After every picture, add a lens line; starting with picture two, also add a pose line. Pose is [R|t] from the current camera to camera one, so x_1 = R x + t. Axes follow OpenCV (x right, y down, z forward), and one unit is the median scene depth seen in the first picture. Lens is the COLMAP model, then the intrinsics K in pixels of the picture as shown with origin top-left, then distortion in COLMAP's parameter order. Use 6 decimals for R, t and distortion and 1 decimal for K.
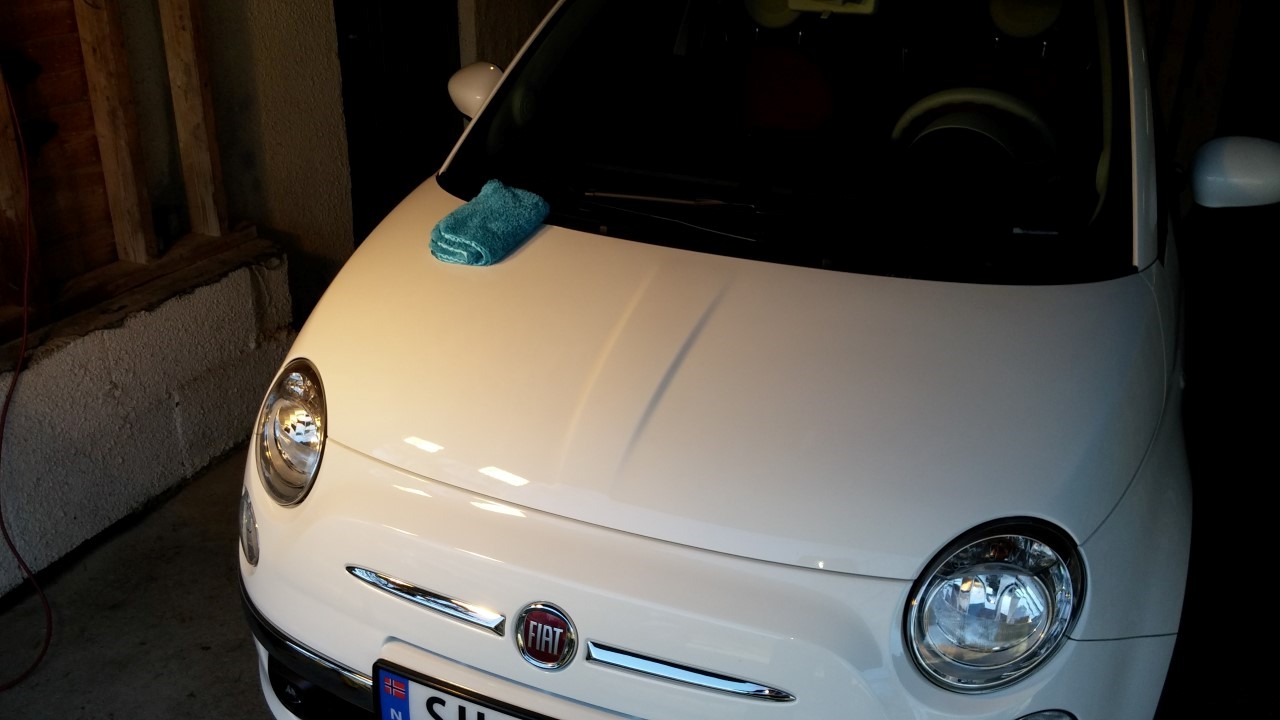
lens RADIAL K [[1108.2, 0, 638.9], [0, 1108.2, 406.0], [0, 0, 1]] dist [0.064631, -0.068761]
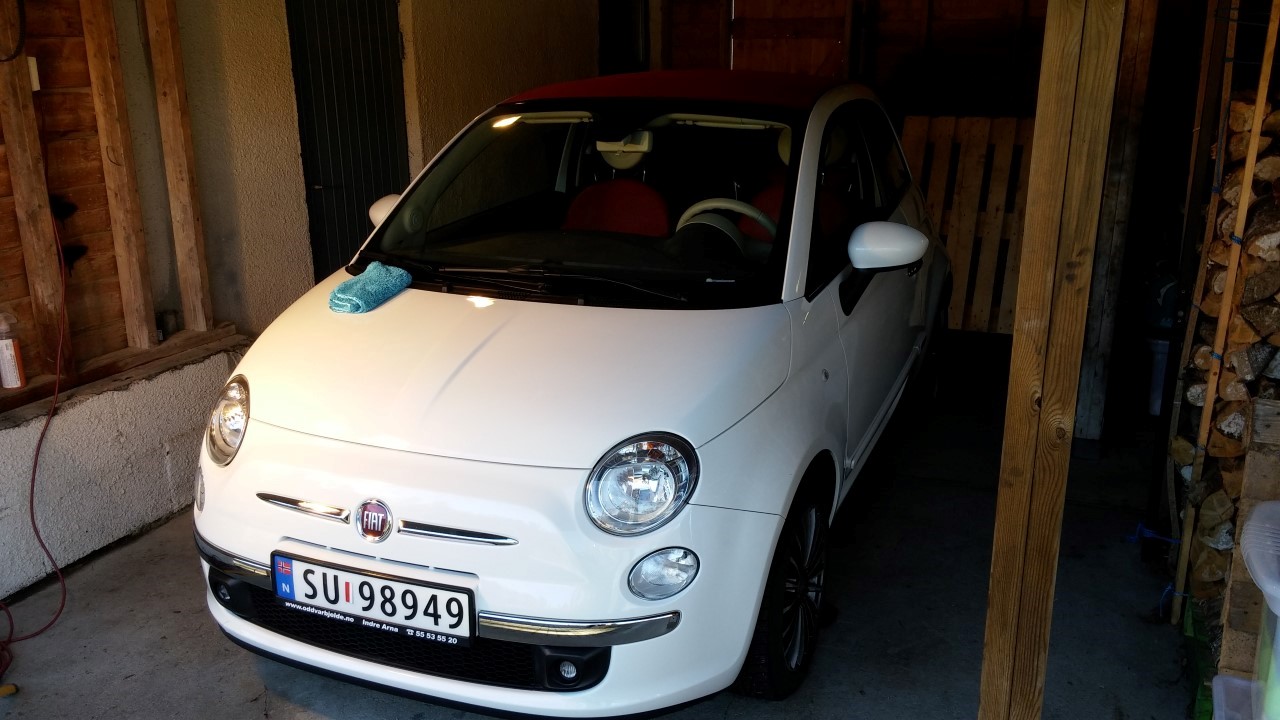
lens RADIAL K [[1108.2, 0, 638.9], [0, 1108.2, 406.0], [0, 0, 1]] dist [0.064631, -0.068761]
pose [[0.999495, -0.026688, -0.017264, 0.185216], [0.024014, 0.989871, -0.139921, 0.156617], [0.020823, 0.139436, 0.990012, -0.336165]]
